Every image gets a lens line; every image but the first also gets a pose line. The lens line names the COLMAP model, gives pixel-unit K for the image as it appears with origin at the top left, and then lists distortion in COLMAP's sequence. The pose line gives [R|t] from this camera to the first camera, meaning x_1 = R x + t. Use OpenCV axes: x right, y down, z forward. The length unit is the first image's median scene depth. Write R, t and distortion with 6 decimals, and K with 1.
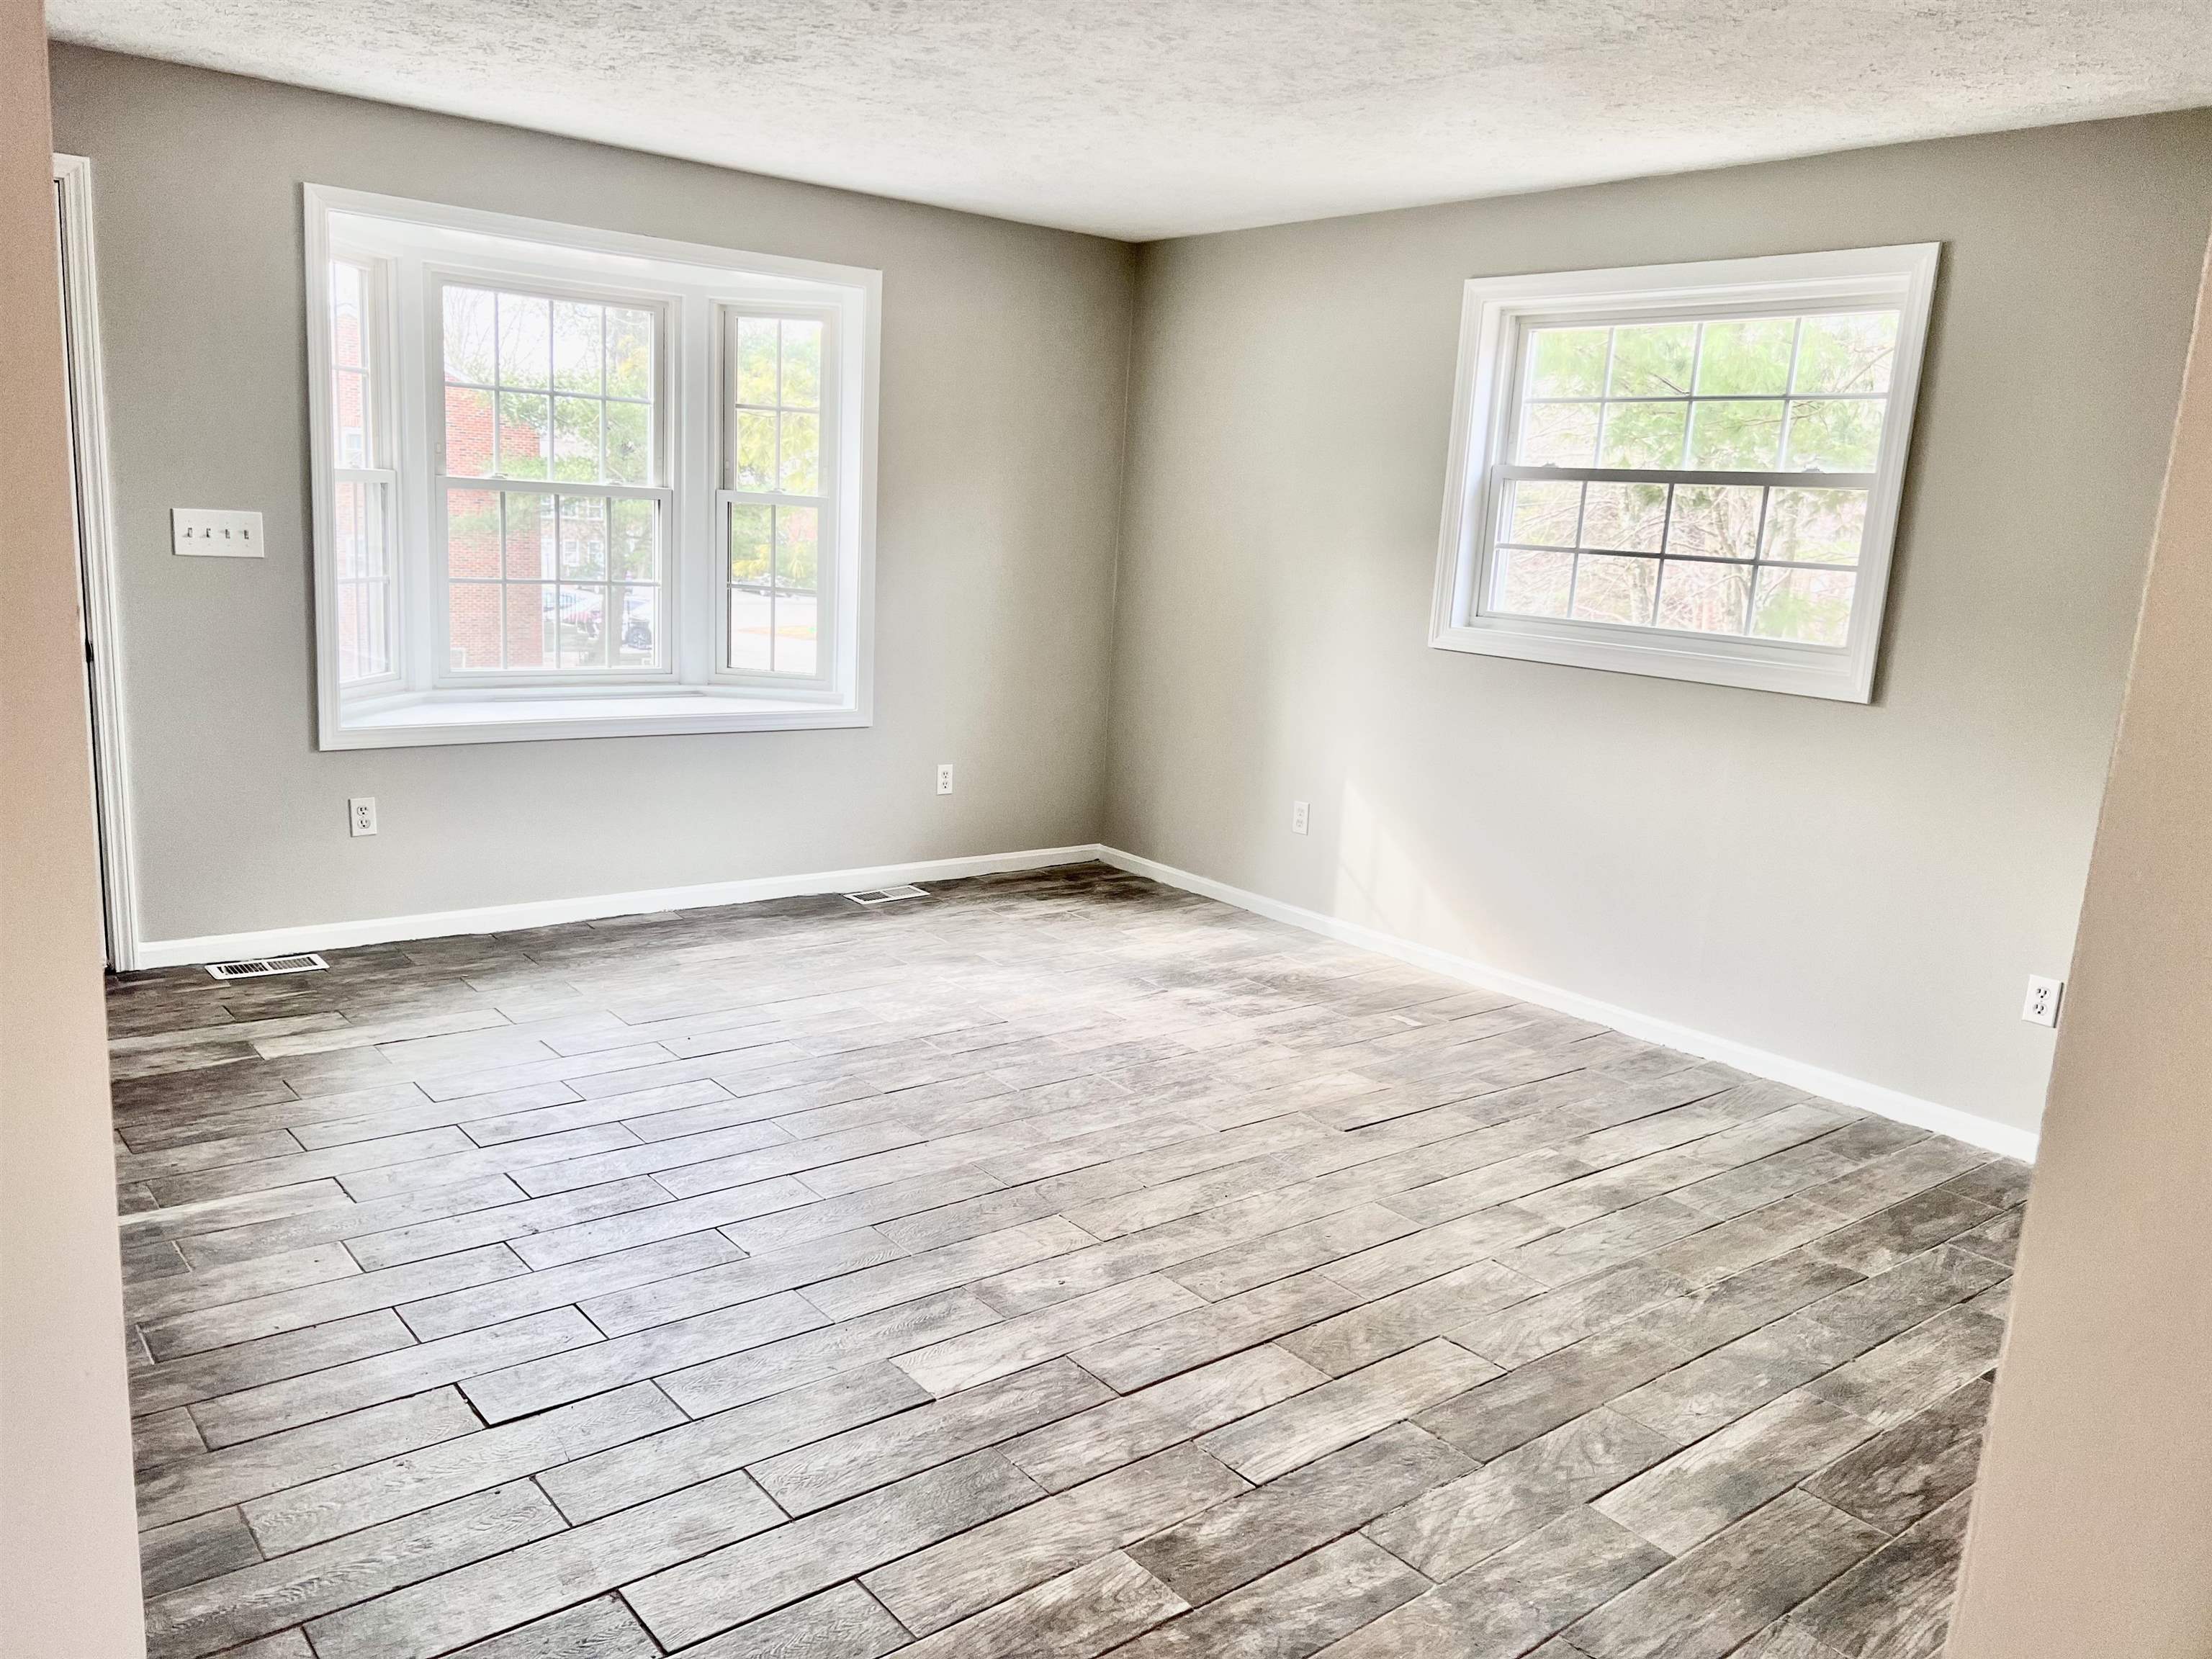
lens RADIAL K [[1650.0, 0, 1114.4], [0, 1650.0, 835.5], [0, 0, 1]] dist [0.116068, -0.214544]
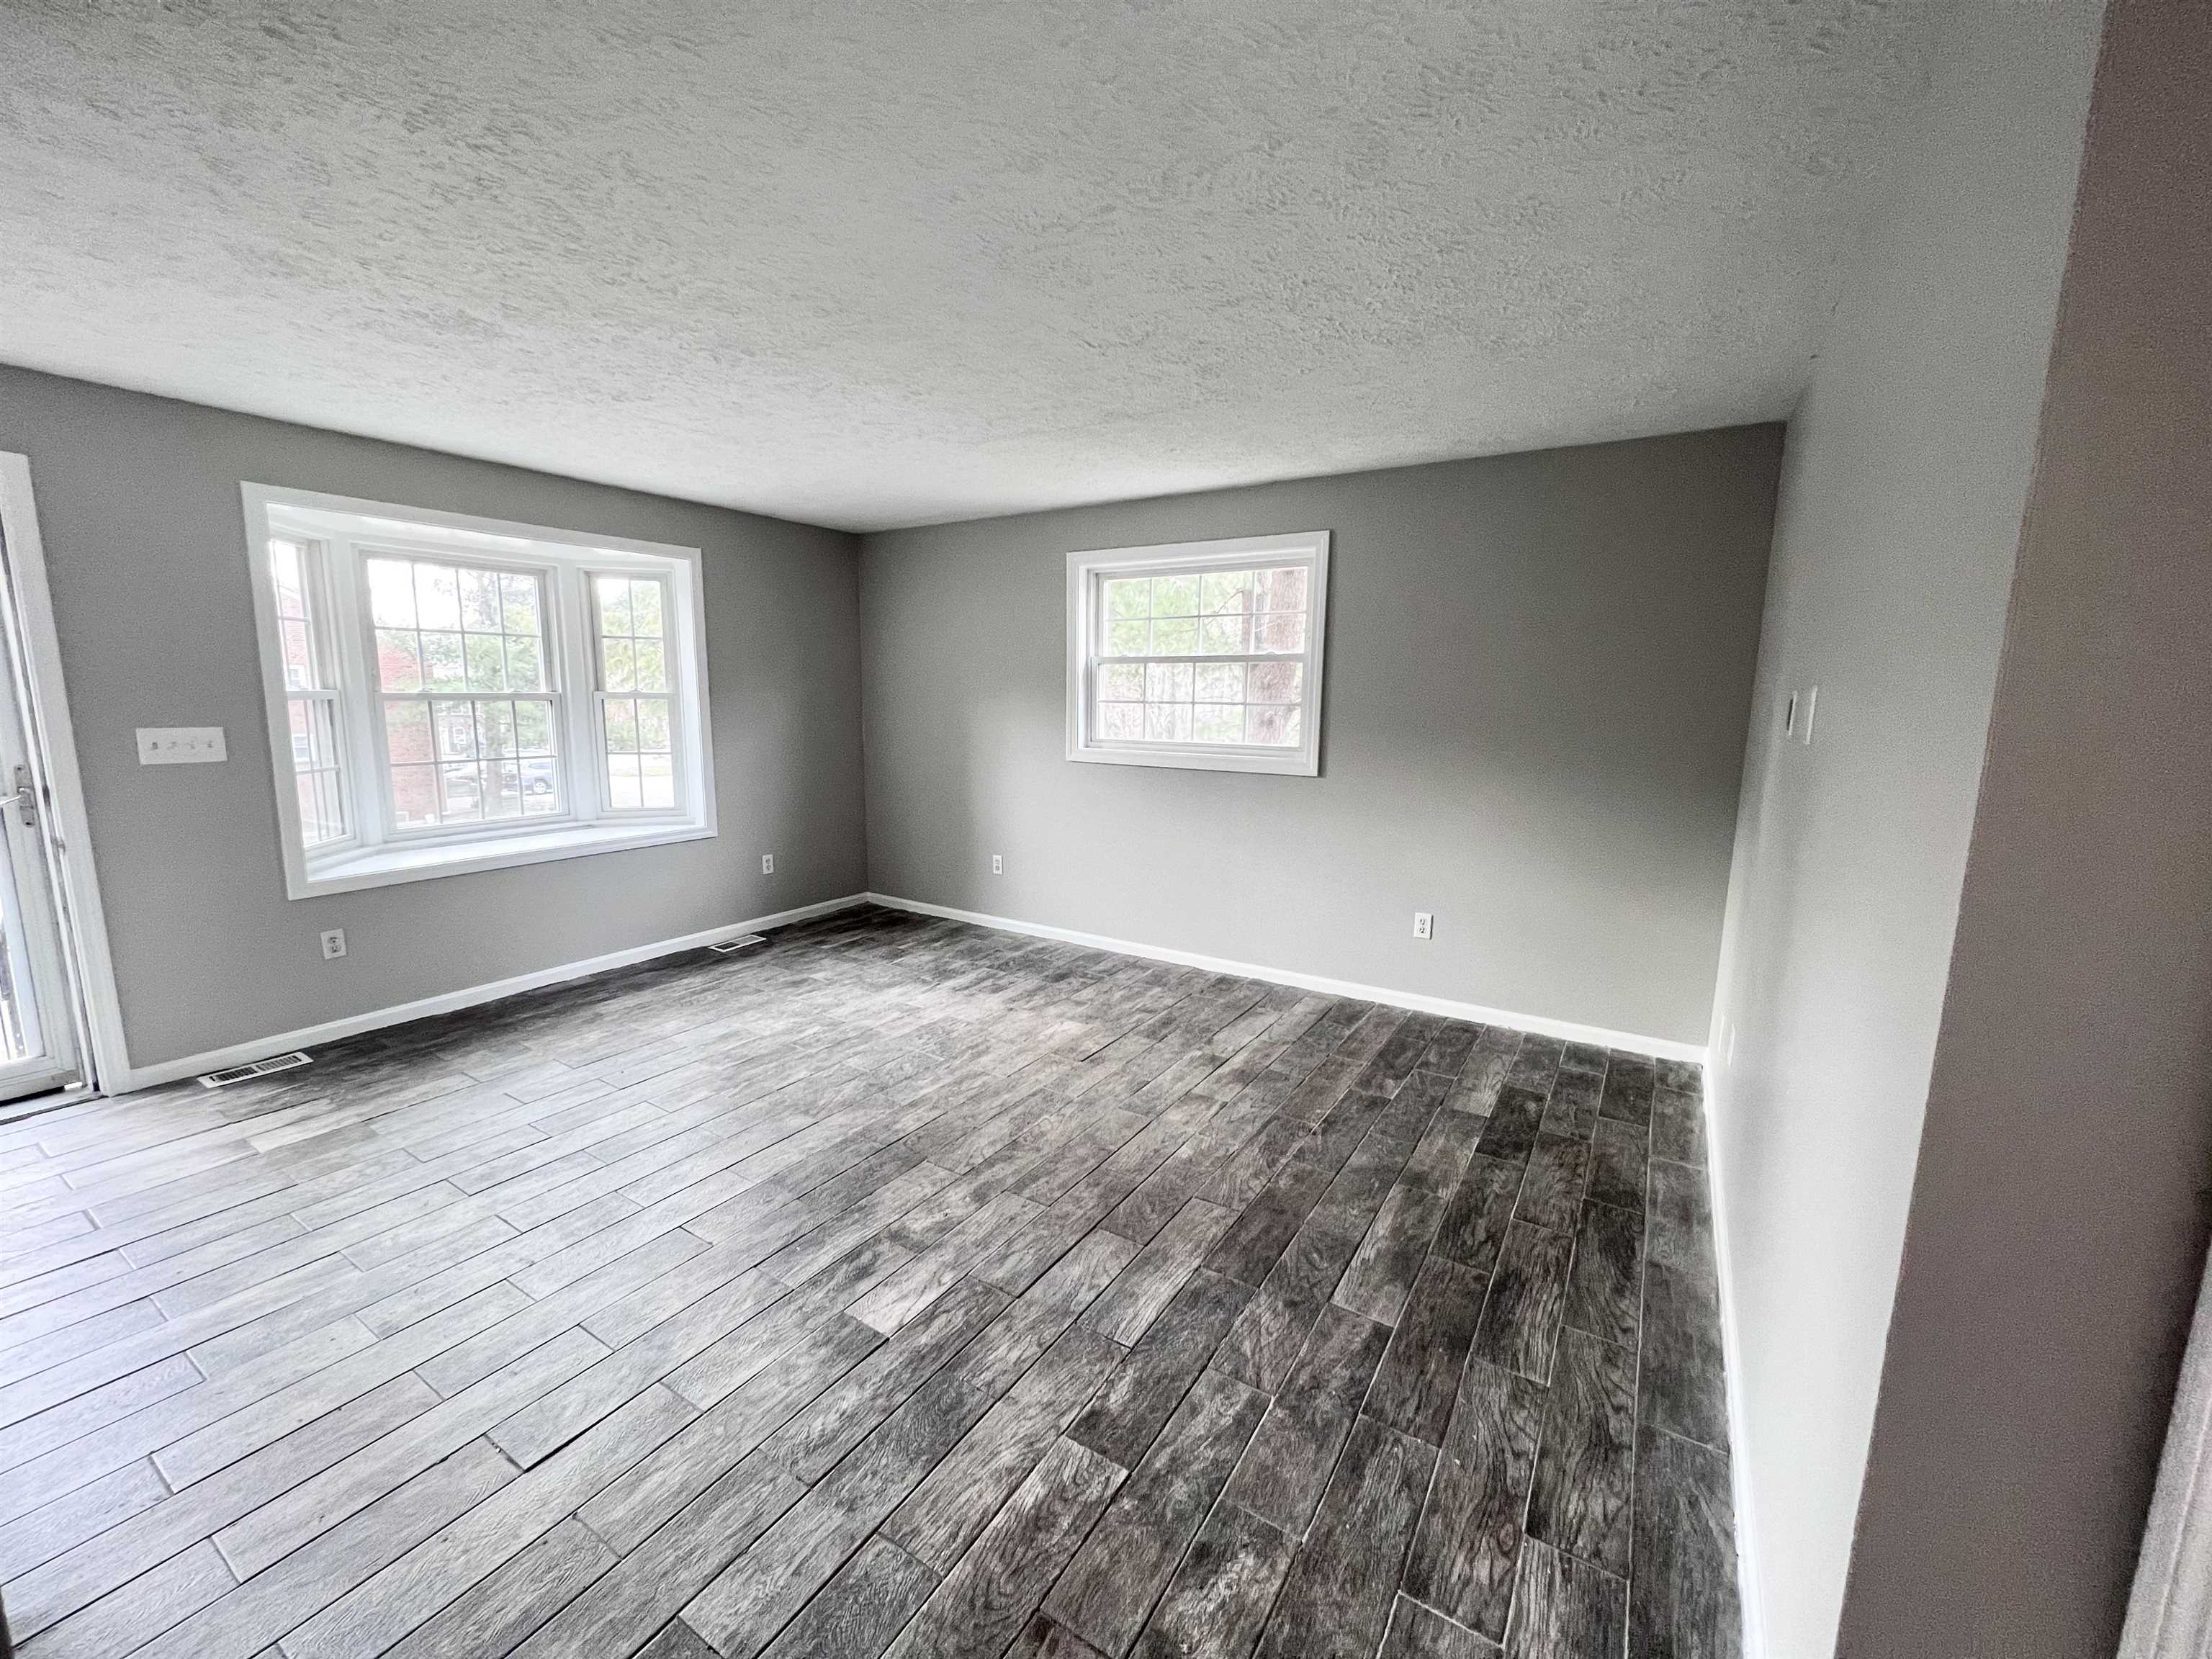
lens RADIAL K [[884.0, 0, 1106.8], [0, 884.0, 825.1], [0, 0, 1]] dist [0.000426, 0.000459]
pose [[0.947985, -0.094744, 0.303888, -0.081191], [0.105838, 0.994178, -0.020209, -0.033680], [-0.300204, 0.051321, 0.952493, 0.158558]]
